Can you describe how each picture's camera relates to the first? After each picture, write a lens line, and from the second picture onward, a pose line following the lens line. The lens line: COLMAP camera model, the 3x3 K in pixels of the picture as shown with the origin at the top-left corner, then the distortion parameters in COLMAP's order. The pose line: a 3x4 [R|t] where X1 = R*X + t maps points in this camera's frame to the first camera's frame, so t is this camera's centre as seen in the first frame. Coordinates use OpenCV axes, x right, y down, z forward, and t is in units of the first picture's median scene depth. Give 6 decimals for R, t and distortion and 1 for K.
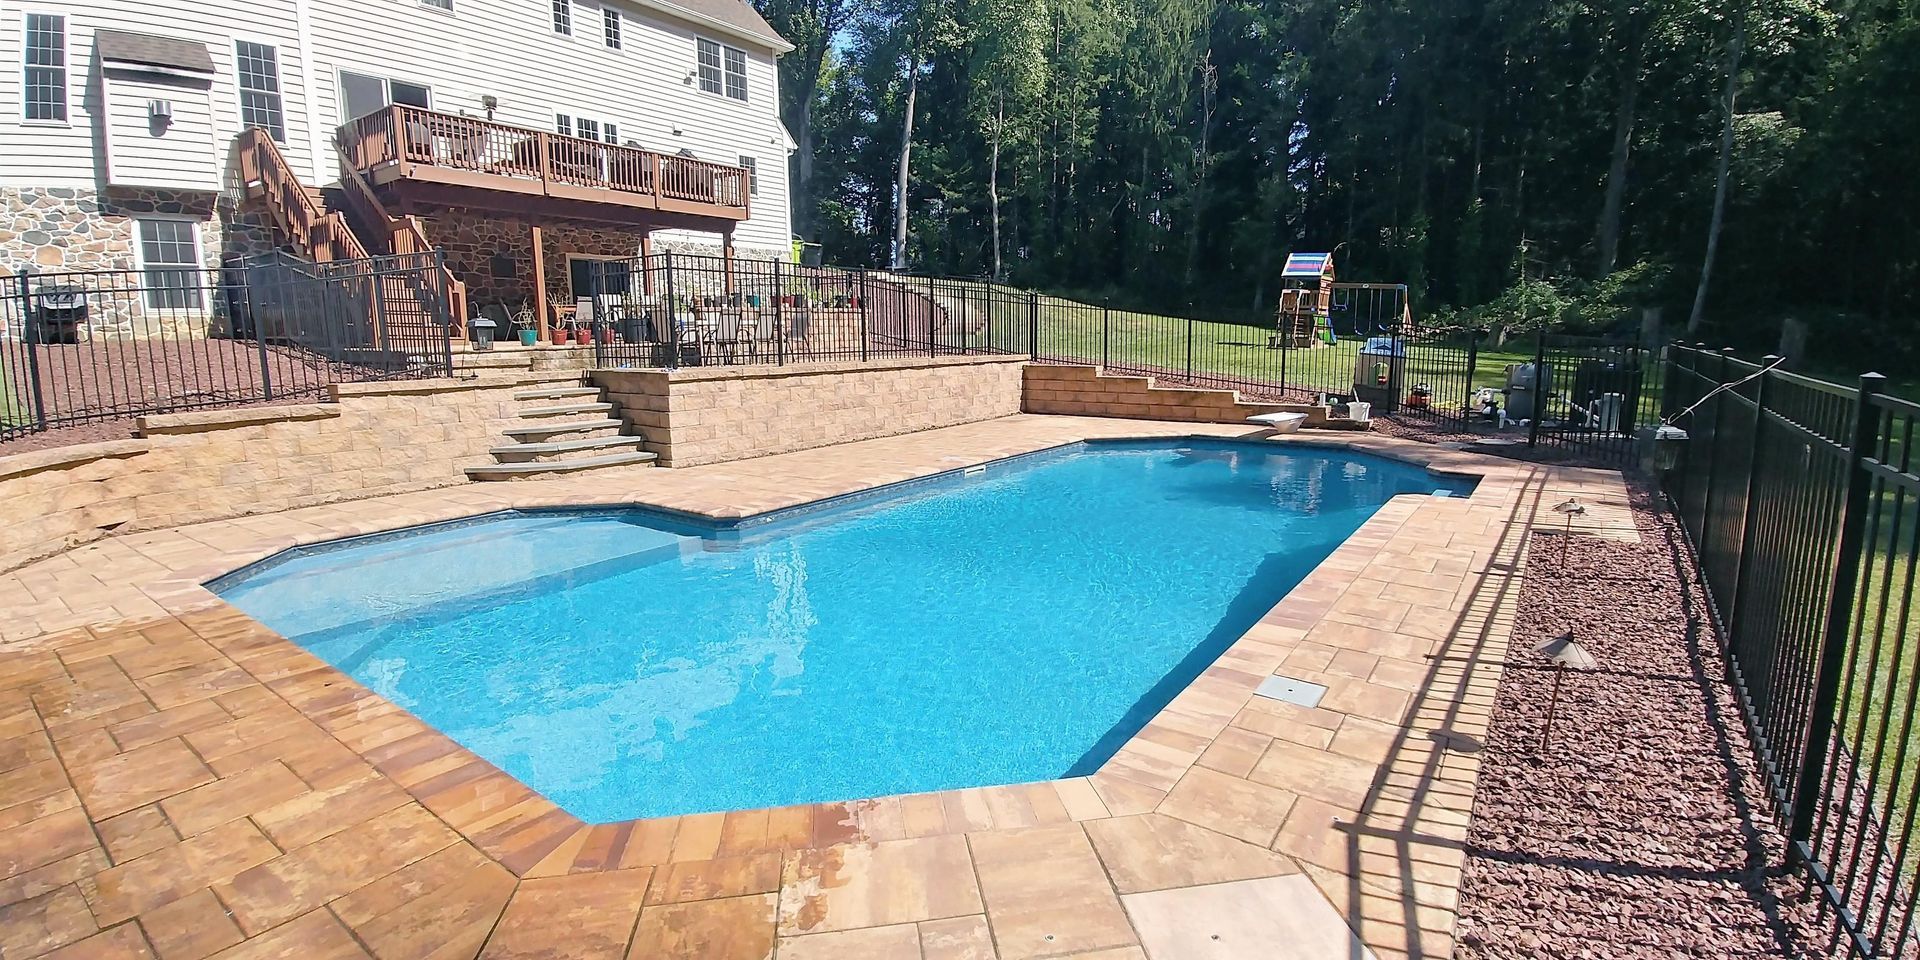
lens RADIAL K [[836.2, 0, 987.0], [0, 836.2, 454.4], [0, 0, 1]] dist [-0.015671, -0.000156]
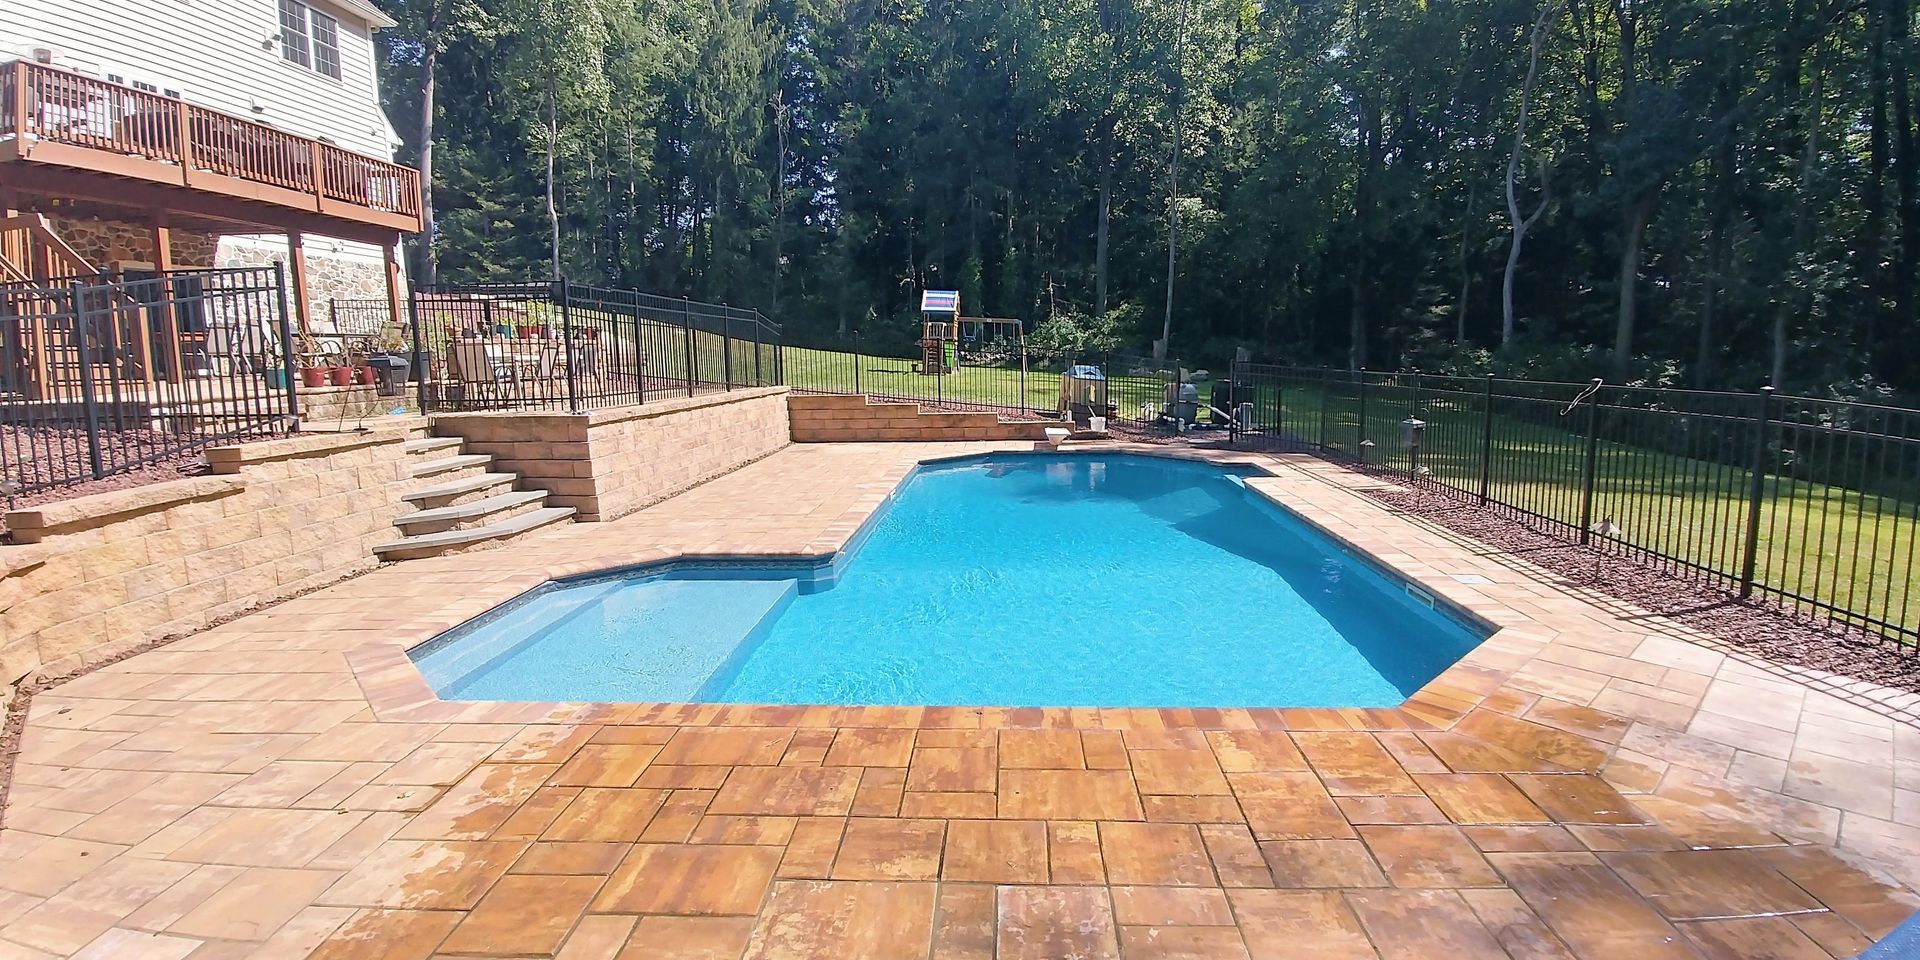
lens RADIAL K [[836.2, 0, 987.0], [0, 836.2, 454.4], [0, 0, 1]] dist [-0.015671, -0.000156]
pose [[0.843402, -0.067183, 0.533066, -0.376850], [0.083836, 0.996455, -0.007059, -0.011138], [-0.530702, 0.050644, 0.846044, 0.022319]]
